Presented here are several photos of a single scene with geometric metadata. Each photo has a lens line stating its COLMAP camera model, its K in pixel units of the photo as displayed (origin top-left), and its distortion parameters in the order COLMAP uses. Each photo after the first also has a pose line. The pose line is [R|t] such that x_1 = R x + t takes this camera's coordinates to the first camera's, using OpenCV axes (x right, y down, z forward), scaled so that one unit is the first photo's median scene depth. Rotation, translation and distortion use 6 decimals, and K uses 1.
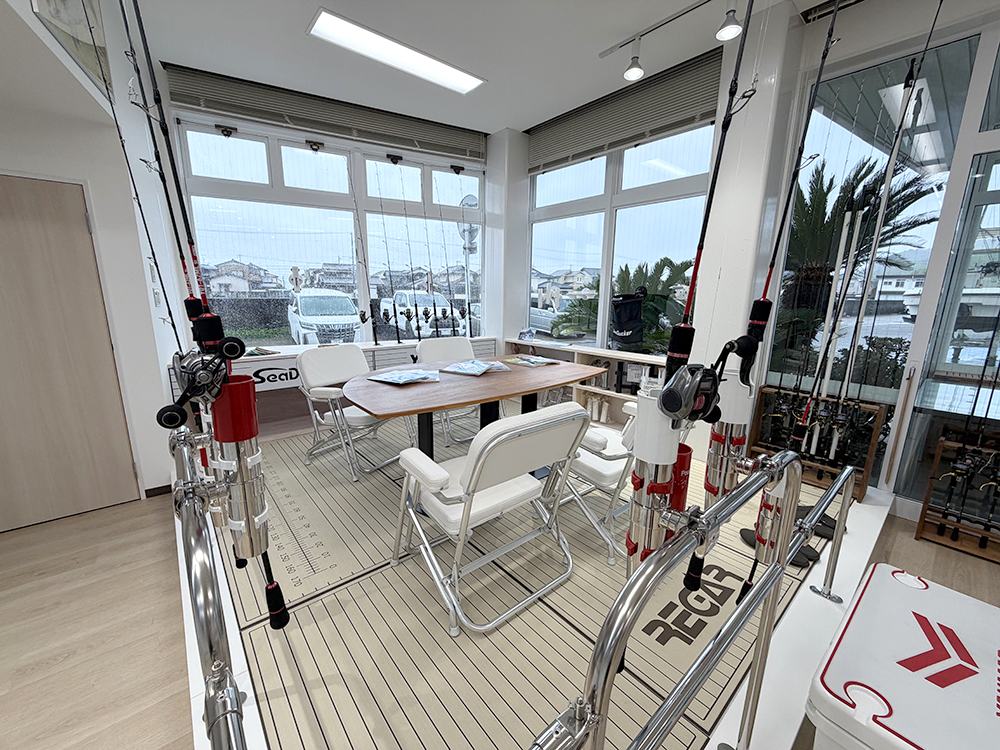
lens RADIAL K [[399.1, 0, 500.0], [0, 399.1, 375.0], [0, 0, 1]] dist [0.000196, 0.000002]
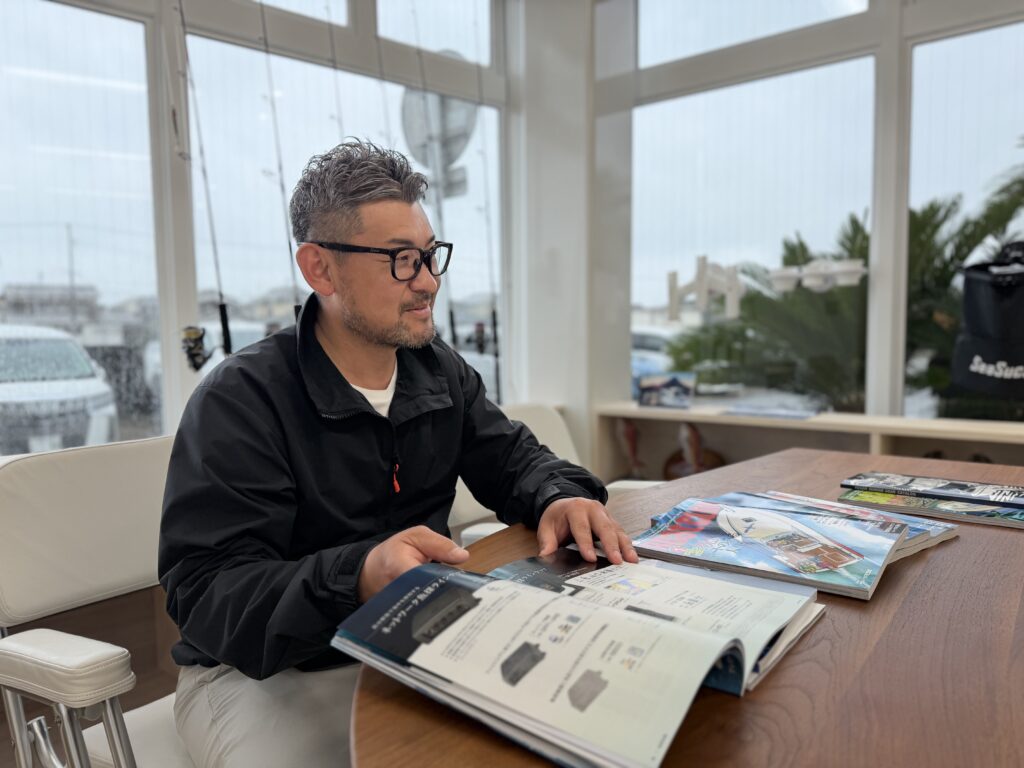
lens RADIAL K [[729.1, 0, 512.0], [0, 729.1, 384.0], [0, 0, 1]] dist [-0.002694, -0.001111]
pose [[0.977412, -0.047373, 0.205966, -0.202076], [0.074152, 0.989469, -0.124307, -0.036699], [-0.197908, 0.136772, 0.970632, 0.390096]]
